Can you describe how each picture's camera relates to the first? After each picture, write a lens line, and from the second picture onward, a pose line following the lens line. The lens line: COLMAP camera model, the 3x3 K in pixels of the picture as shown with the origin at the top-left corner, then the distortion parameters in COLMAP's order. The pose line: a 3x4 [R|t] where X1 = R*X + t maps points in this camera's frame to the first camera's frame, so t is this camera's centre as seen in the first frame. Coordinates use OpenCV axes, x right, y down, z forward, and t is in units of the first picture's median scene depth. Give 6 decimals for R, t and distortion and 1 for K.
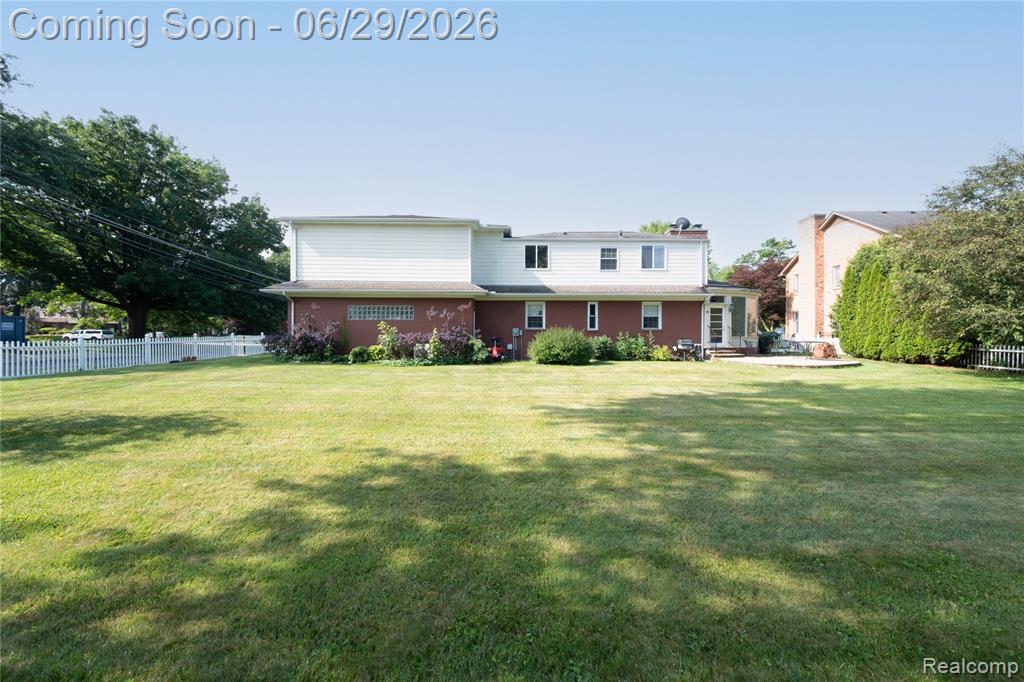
lens RADIAL K [[378.3, 0, 511.8], [0, 378.3, 342.2], [0, 0, 1]] dist [0.025221, 0.000180]
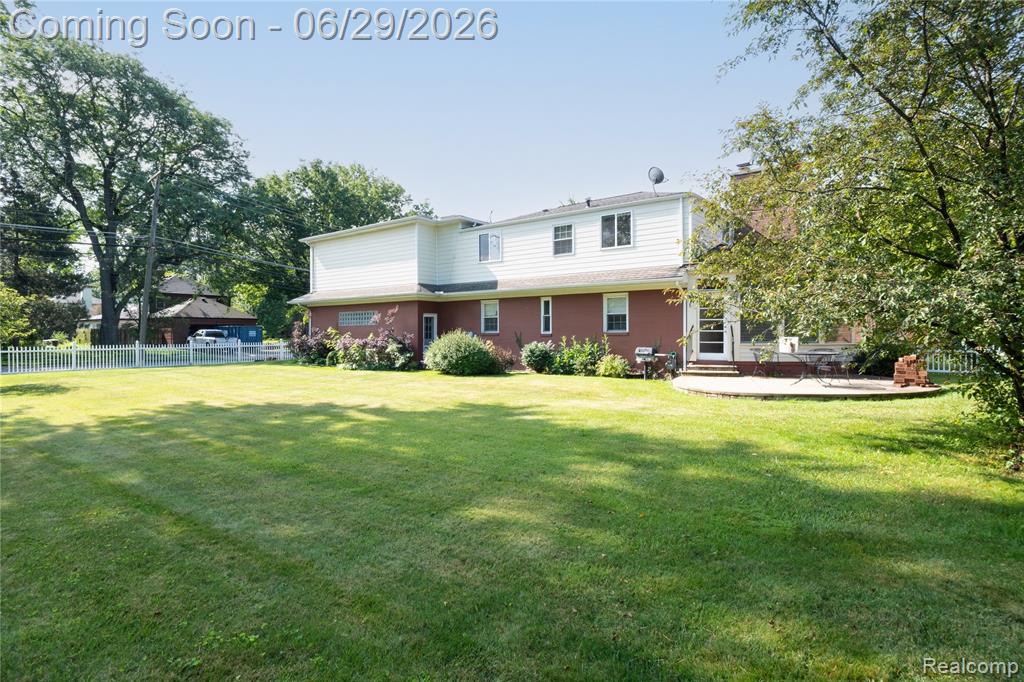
lens RADIAL K [[534.7, 0, 511.6], [0, 534.7, 337.4], [0, 0, 1]] dist [-0.005136, -0.000260]
pose [[0.790232, -0.000685, -0.612807, 0.830022], [-0.003678, 0.999976, -0.005861, -0.017641], [0.612797, 0.006885, 0.790211, 0.092752]]
